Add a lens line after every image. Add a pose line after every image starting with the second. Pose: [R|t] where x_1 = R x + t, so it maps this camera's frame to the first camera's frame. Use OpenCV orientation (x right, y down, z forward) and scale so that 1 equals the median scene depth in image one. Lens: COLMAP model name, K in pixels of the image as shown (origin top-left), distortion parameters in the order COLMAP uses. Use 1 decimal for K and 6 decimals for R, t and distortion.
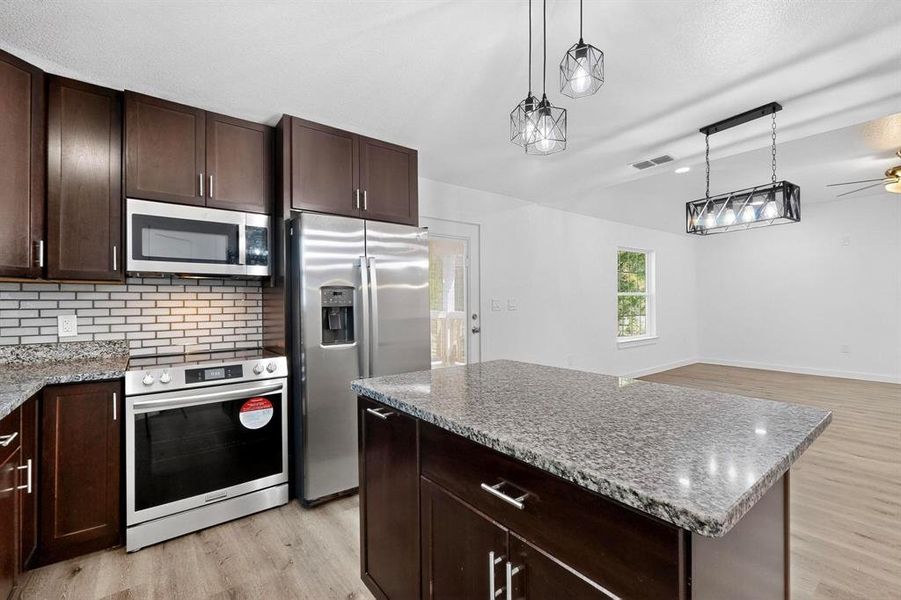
lens RADIAL K [[393.2, 0, 449.9], [0, 393.2, 298.4], [0, 0, 1]] dist [0.001409, -0.000822]
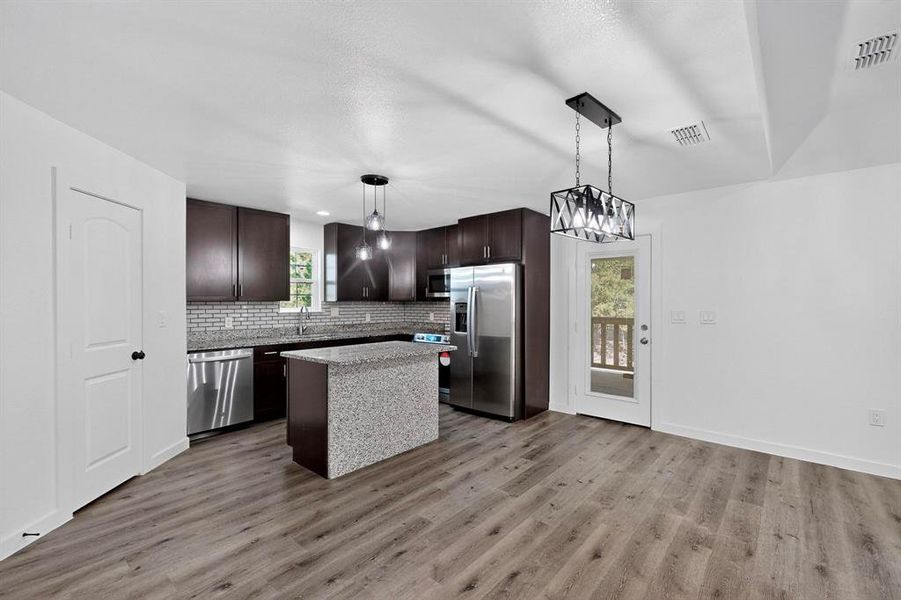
lens RADIAL K [[393.2, 0, 450.7], [0, 393.2, 299.8], [0, 0, 1]] dist [0.001409, -0.000822]
pose [[0.191145, -0.001089, -0.981561, 1.771735], [0.002947, 0.999996, -0.000535, -0.047053], [0.981557, -0.002791, 0.191147, 0.613891]]
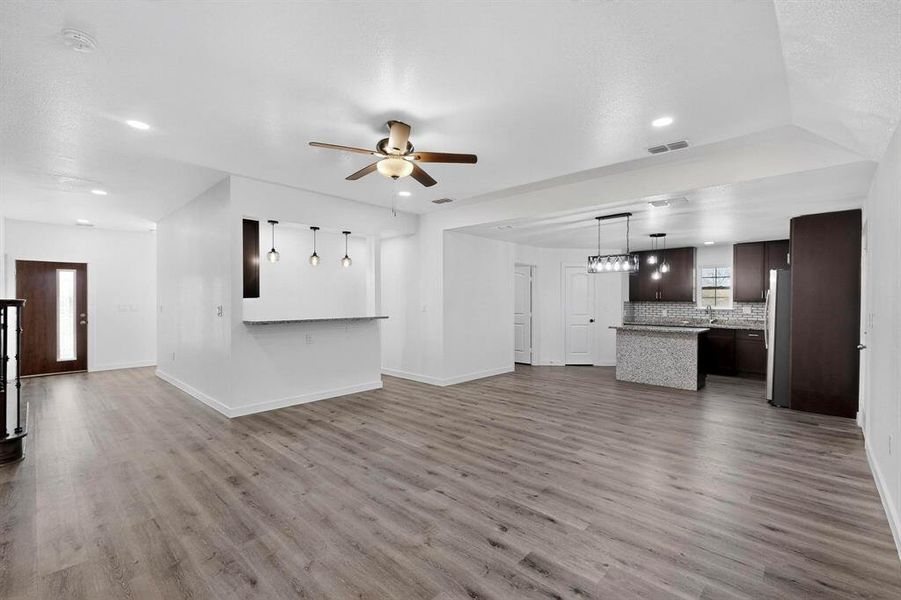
lens RADIAL K [[393.2, 0, 453.2], [0, 393.2, 304.5], [0, 0, 1]] dist [0.001409, -0.000822]
pose [[-0.987109, -0.000609, -0.160047, 2.115841], [-0.002198, 0.999950, 0.009756, -0.046224], [0.160033, 0.009982, -0.987061, 3.229532]]
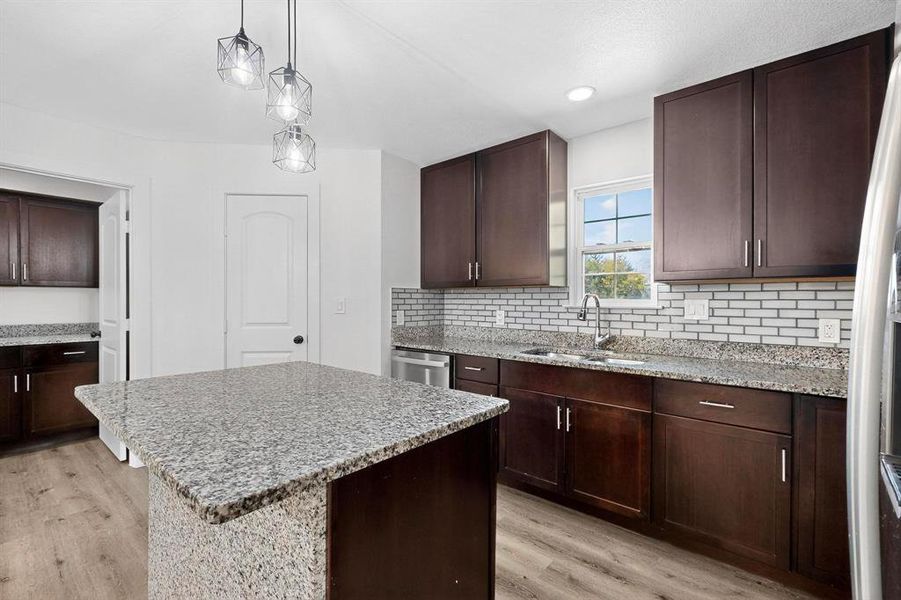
lens RADIAL K [[393.2, 0, 452.4], [0, 393.2, 299.7], [0, 0, 1]] dist [0.001409, -0.000822]
pose [[-0.976775, -0.000936, -0.214264, 0.029866], [0.000091, 0.999989, -0.004779, 0.006494], [0.214266, -0.004688, -0.976764, 1.265239]]
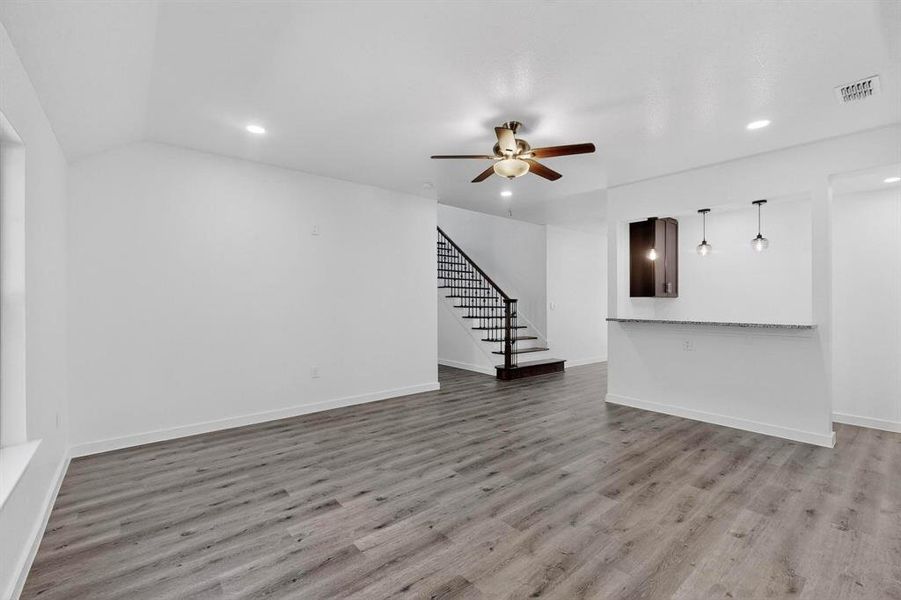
lens RADIAL K [[393.2, 0, 448.3], [0, 393.2, 301.4], [0, 0, 1]] dist [0.001409, -0.000822]
pose [[-0.029771, -0.002173, 0.999554, 0.661865], [-0.002827, 0.999994, 0.002090, -0.033452], [-0.999553, -0.002764, -0.029777, 2.078031]]
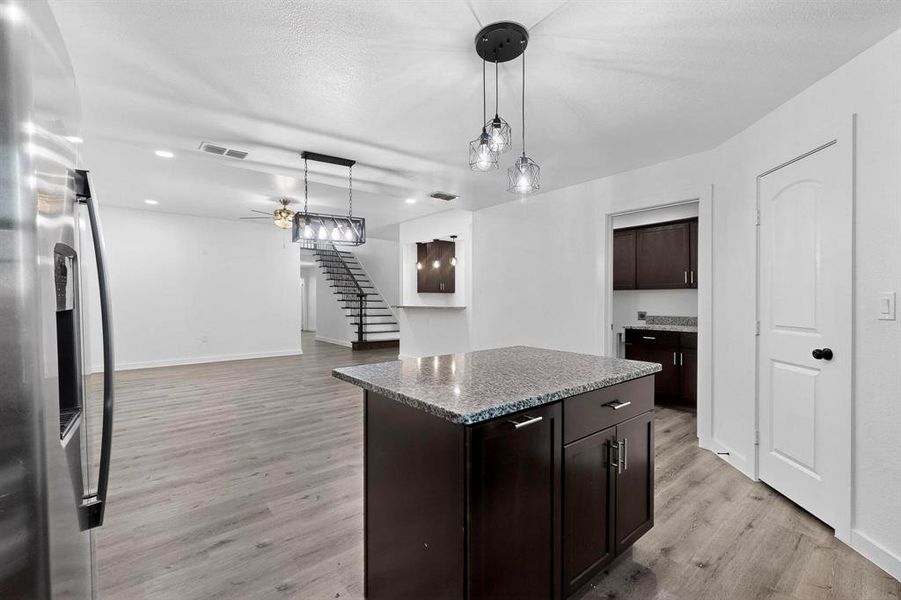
lens RADIAL K [[393.2, 0, 447.5], [0, 393.2, 300.0], [0, 0, 1]] dist [0.001409, -0.000822]
pose [[-0.026752, 0.000706, 0.999642, -0.660962], [-0.001404, 0.999999, -0.000744, 0.011381], [-0.999641, -0.001424, -0.026751, 0.750238]]
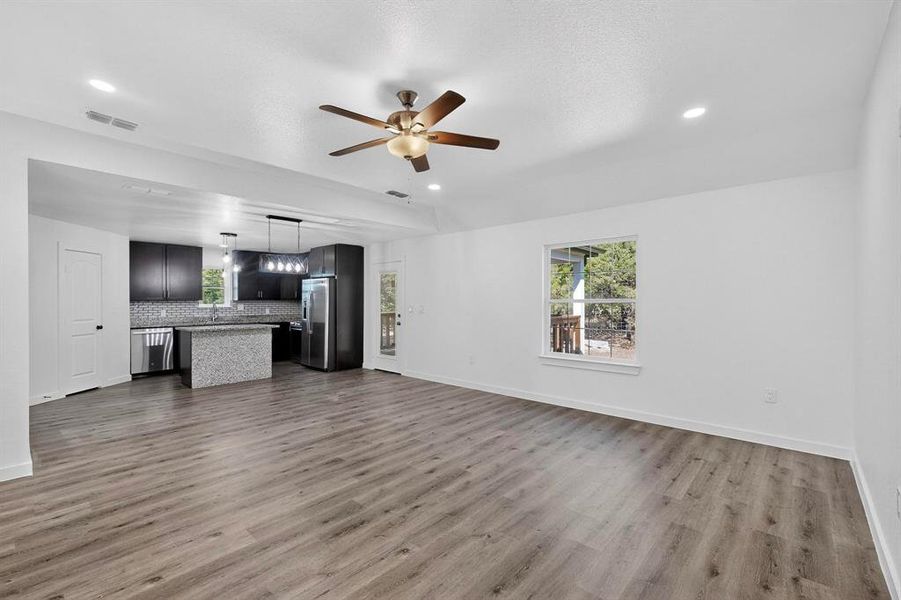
lens RADIAL K [[393.2, 0, 448.8], [0, 393.2, 297.4], [0, 0, 1]] dist [0.001409, -0.000822]
pose [[0.173233, -0.003525, -0.984874, 3.324032], [0.003431, 0.999990, -0.002976, -0.051042], [0.984875, -0.002864, 0.173244, 1.715487]]
